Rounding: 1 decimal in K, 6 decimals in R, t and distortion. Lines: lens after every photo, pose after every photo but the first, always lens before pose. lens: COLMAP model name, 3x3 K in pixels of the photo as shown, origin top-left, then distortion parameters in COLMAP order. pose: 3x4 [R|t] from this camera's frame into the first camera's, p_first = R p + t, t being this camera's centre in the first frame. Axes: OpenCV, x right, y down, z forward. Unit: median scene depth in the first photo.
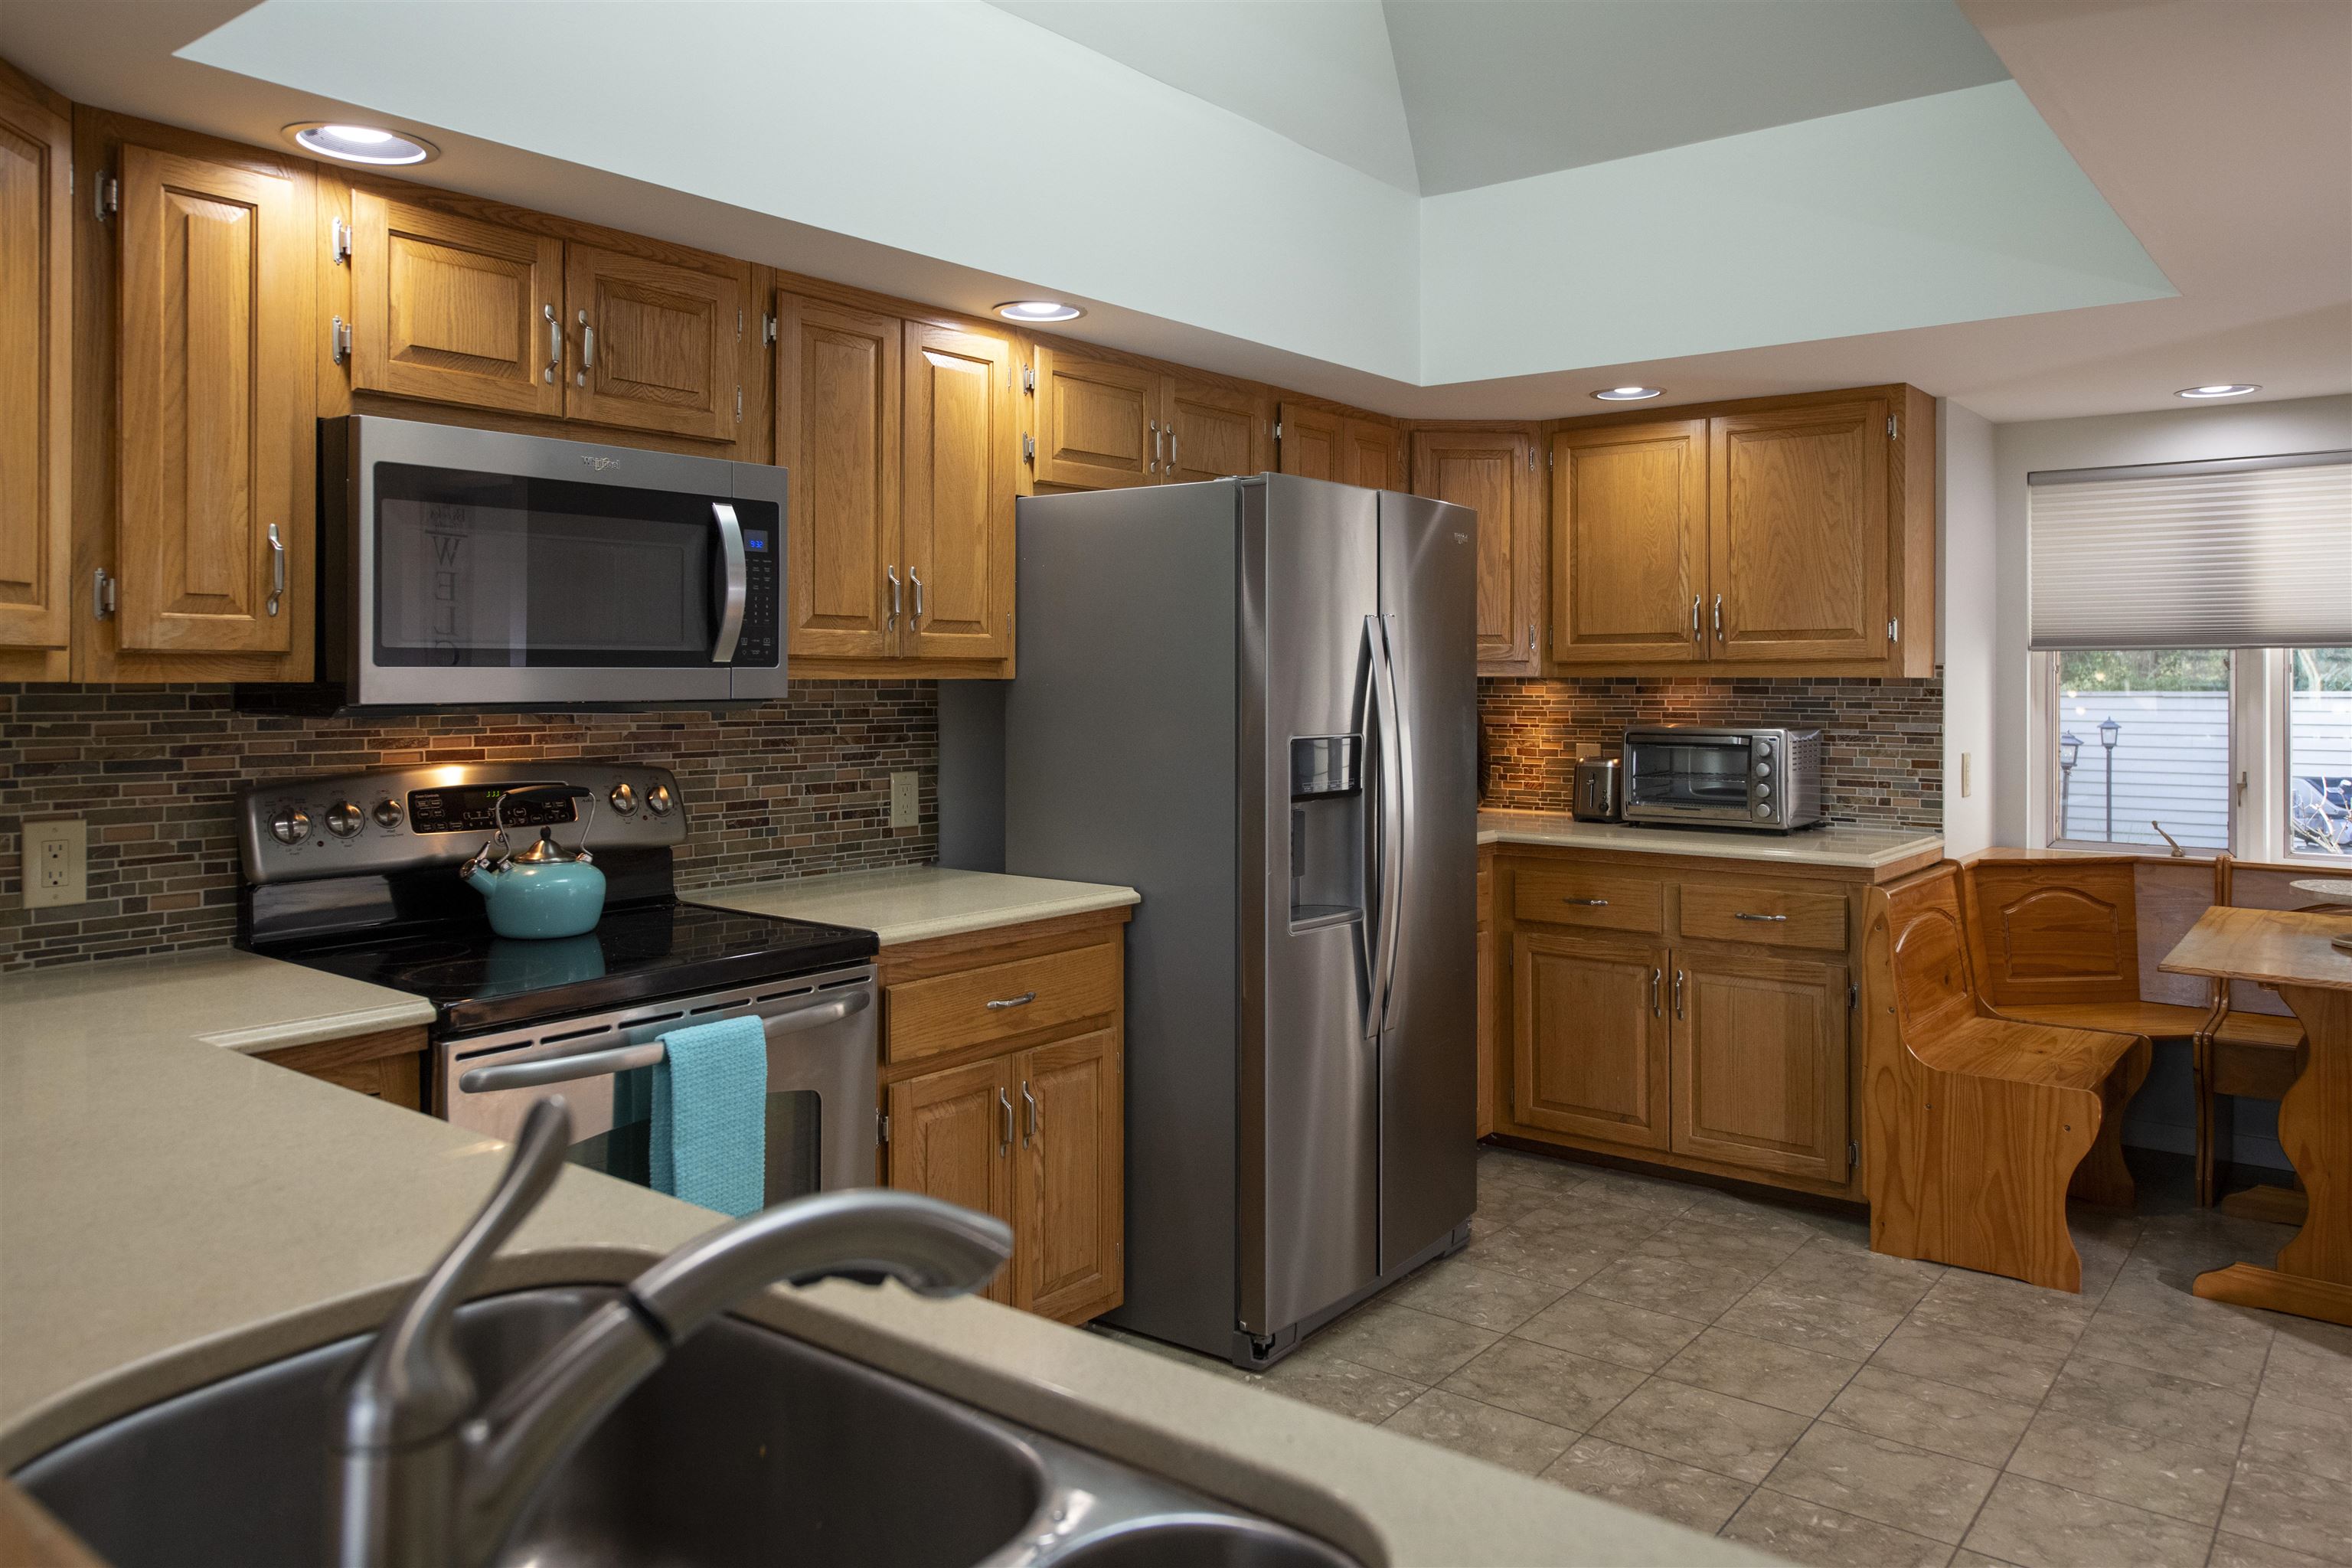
lens RADIAL K [[1658.1, 0, 1244.7], [0, 1658.1, 673.8], [0, 0, 1]] dist [0.002245, 0.000372]
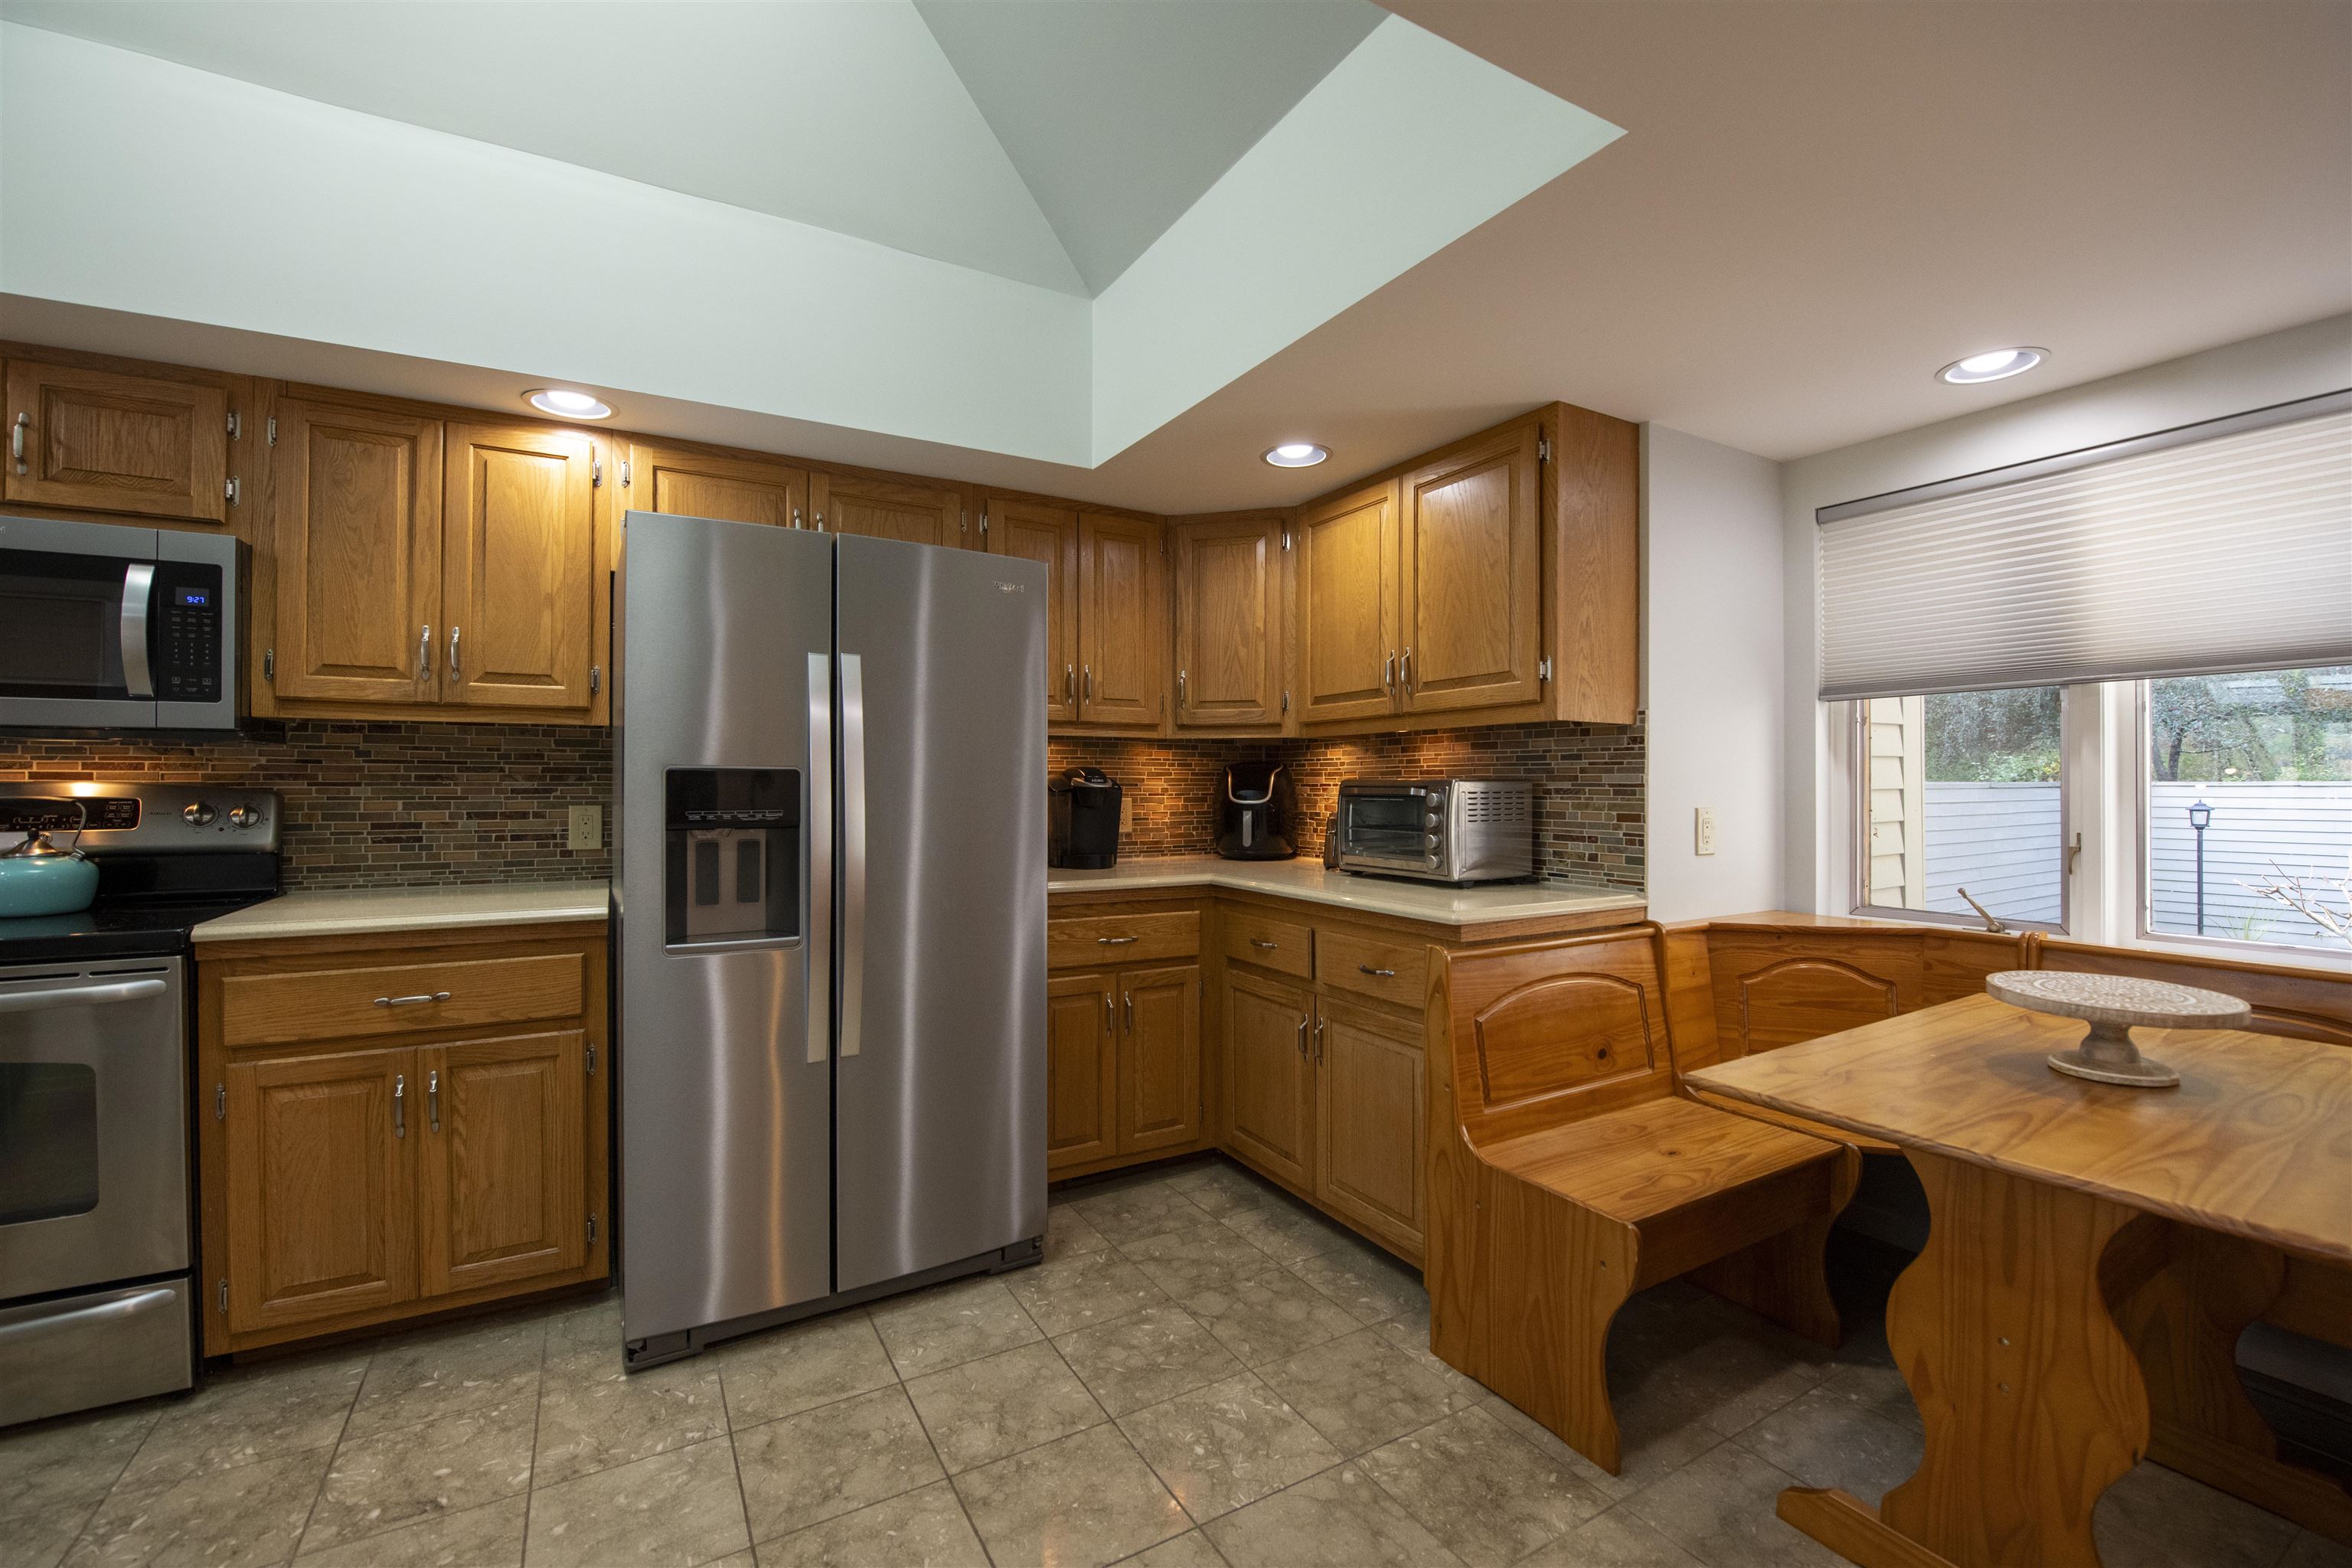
lens RADIAL K [[982.7, 0, 1226.2], [0, 982.7, 781.1], [0, 0, 1]] dist [-0.013366, -0.002662]
pose [[0.922702, -0.003622, -0.385497, 0.528252], [0.001957, 0.999987, -0.004709, 0.046060], [0.385509, 0.003591, 0.922697, 0.516224]]
